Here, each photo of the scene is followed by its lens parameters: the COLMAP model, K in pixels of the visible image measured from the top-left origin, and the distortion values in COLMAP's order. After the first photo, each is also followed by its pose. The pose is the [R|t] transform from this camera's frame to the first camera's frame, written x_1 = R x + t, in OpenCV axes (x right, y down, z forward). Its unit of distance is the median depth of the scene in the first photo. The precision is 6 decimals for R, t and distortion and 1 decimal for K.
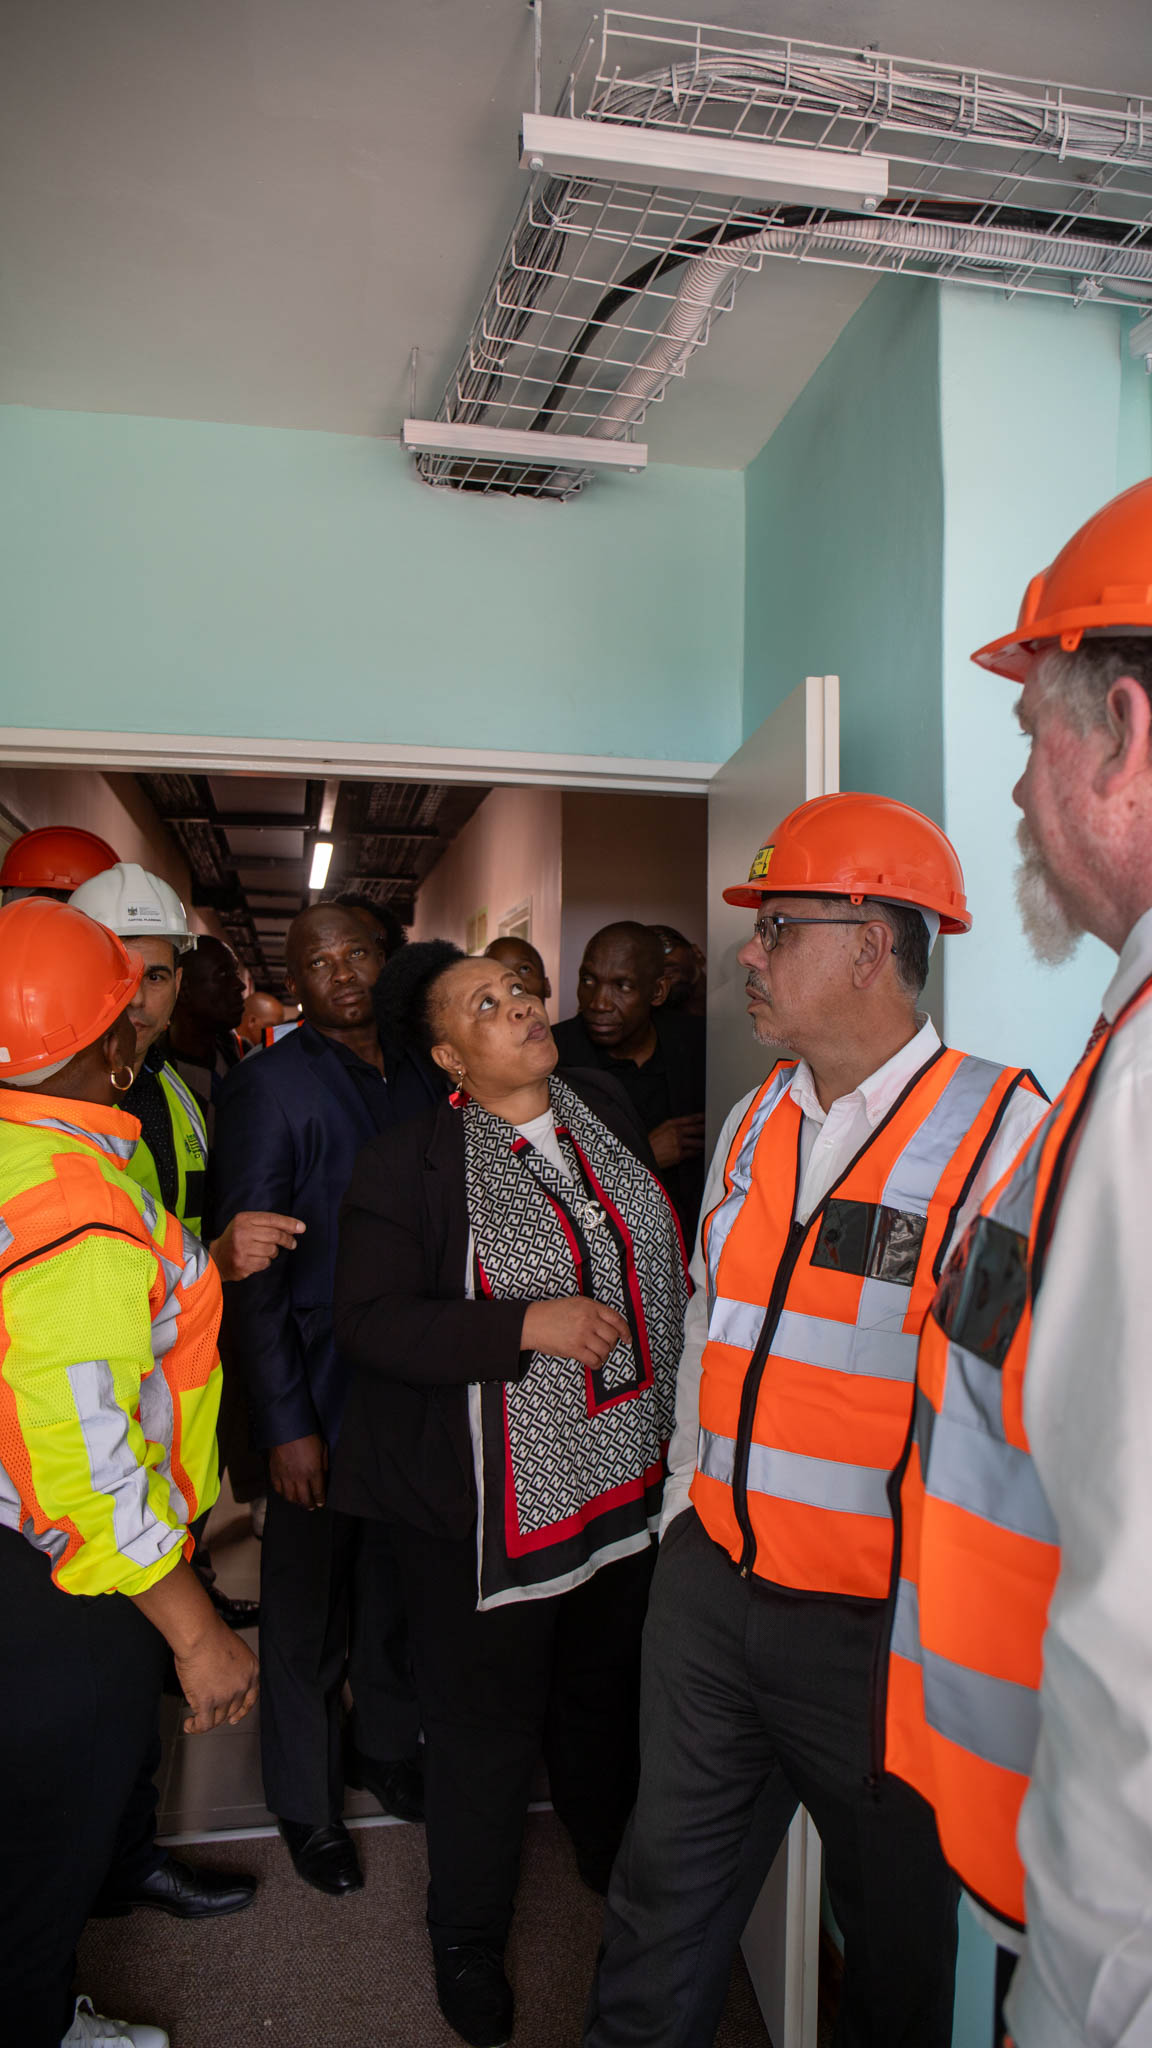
lens RADIAL K [[1388.9, 0, 592.1], [0, 1388.9, 1017.5], [0, 0, 1]] dist [-0.107468, 0.075733]
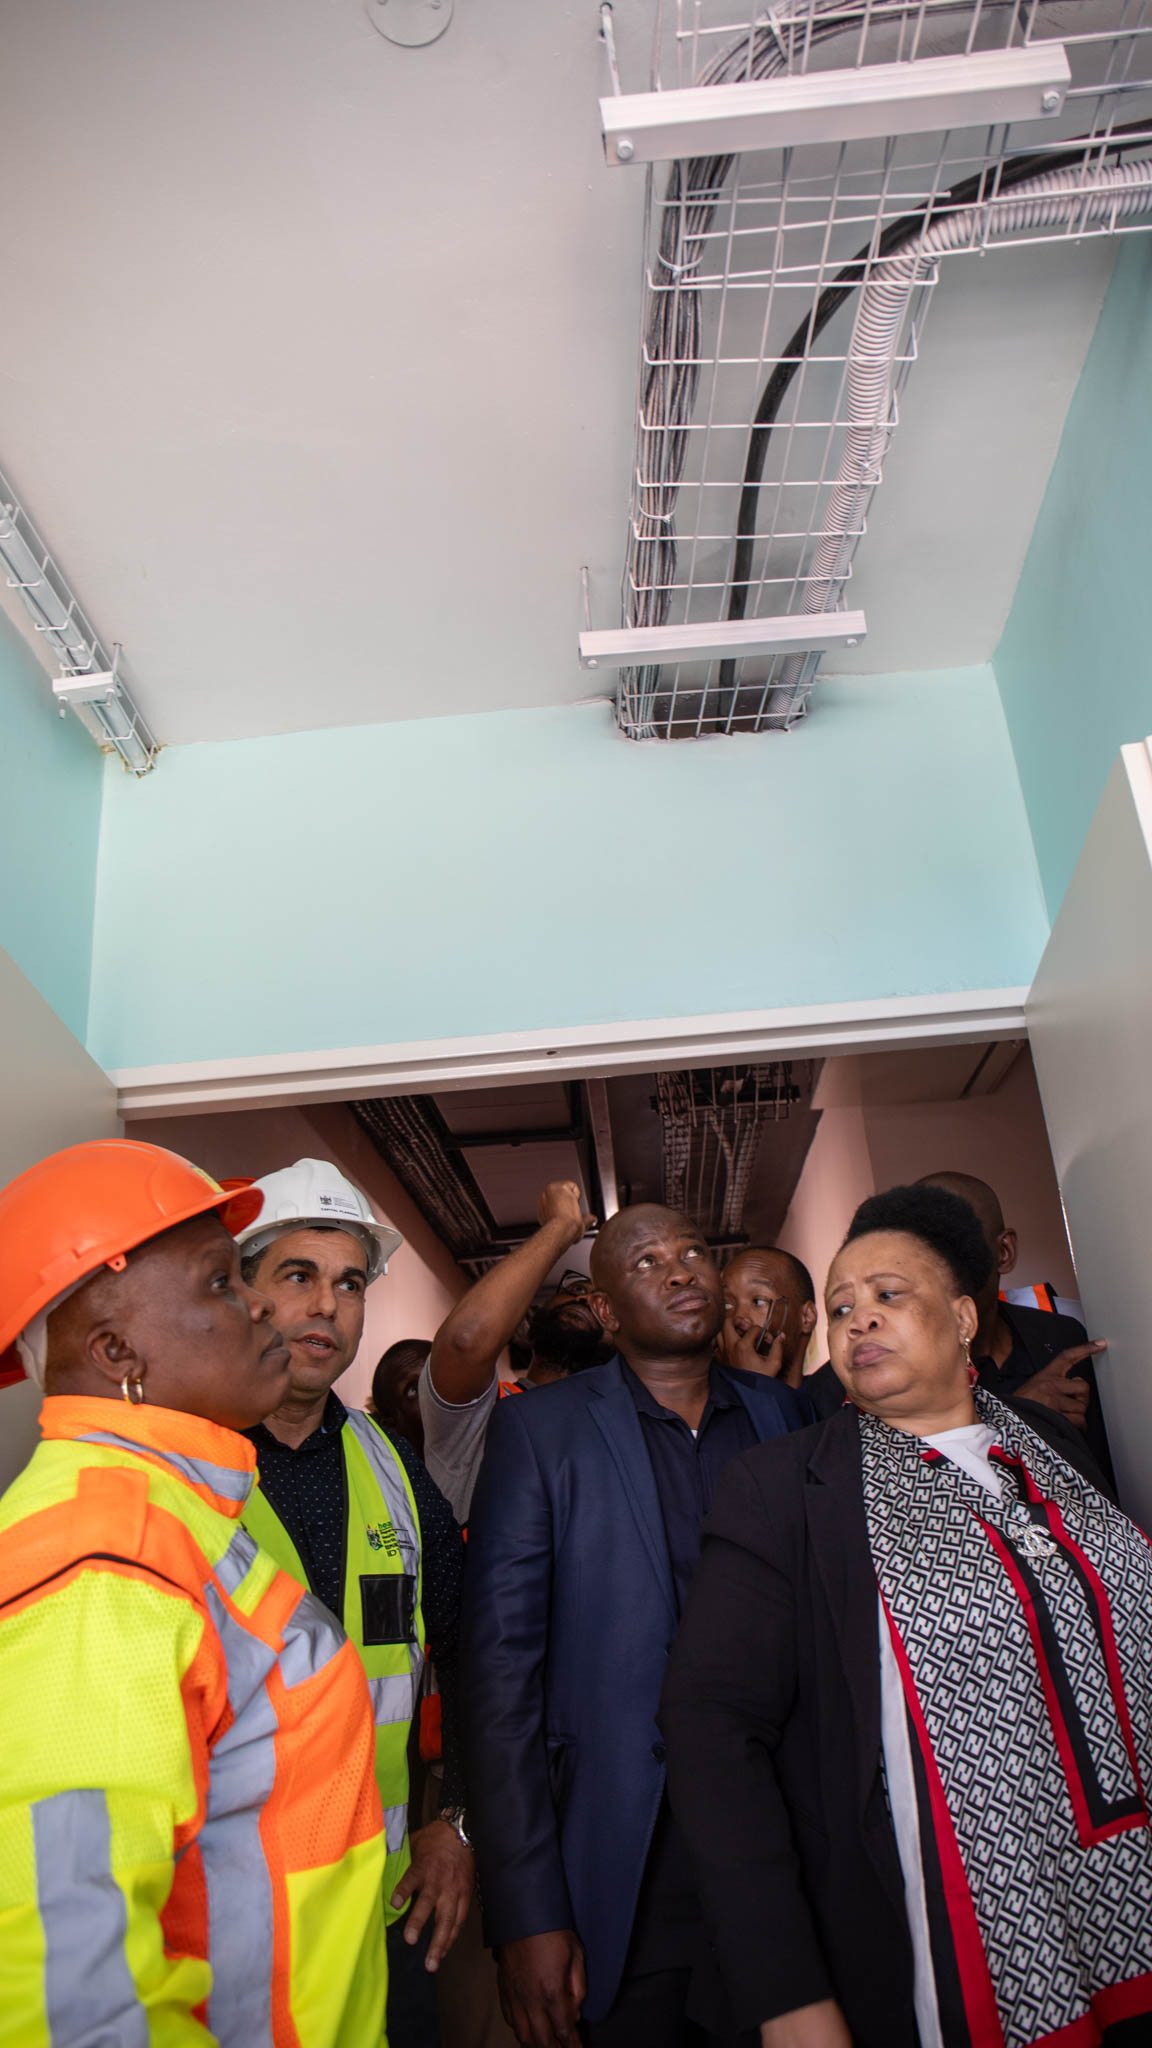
lens RADIAL K [[1388.9, 0, 592.1], [0, 1388.9, 1017.5], [0, 0, 1]] dist [-0.107468, 0.075733]
pose [[0.962574, -0.170425, -0.210729, 0.017865], [0.089222, 0.933469, -0.347382, 0.120036], [0.255912, 0.315579, 0.913739, 0.319268]]
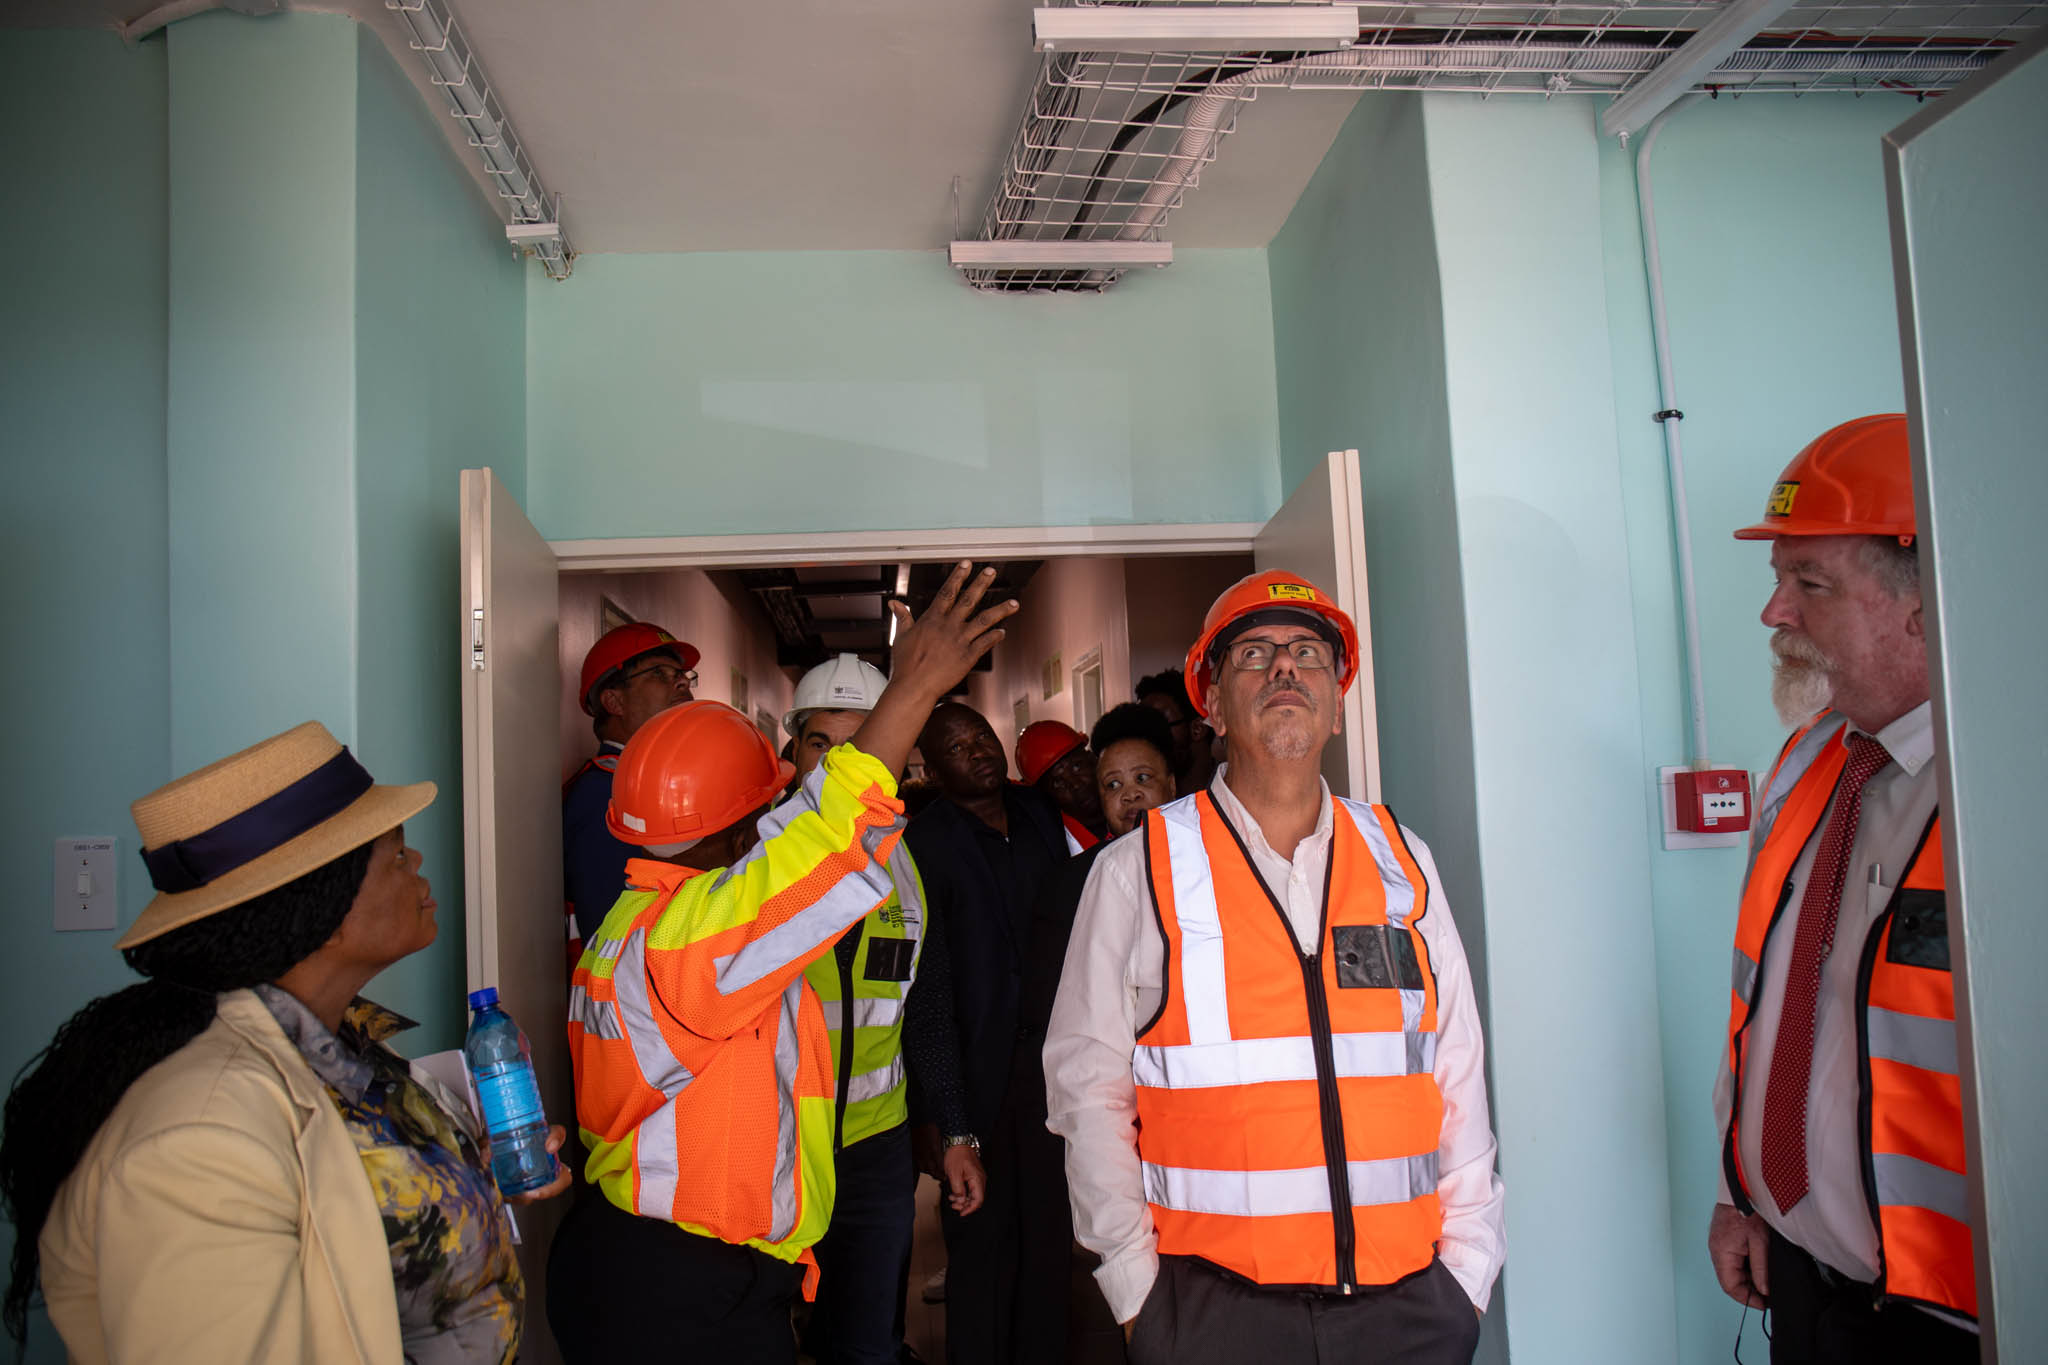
lens RADIAL K [[1395.8, 0, 1016.5], [0, 1395.8, 642.4], [0, 0, 1]] dist [-0.088553, -0.000779]
pose [[0.991767, -0.065733, -0.109894, 0.021806], [0.057340, 0.995314, -0.077865, -0.026686], [0.114497, 0.070923, 0.990889, -0.108729]]
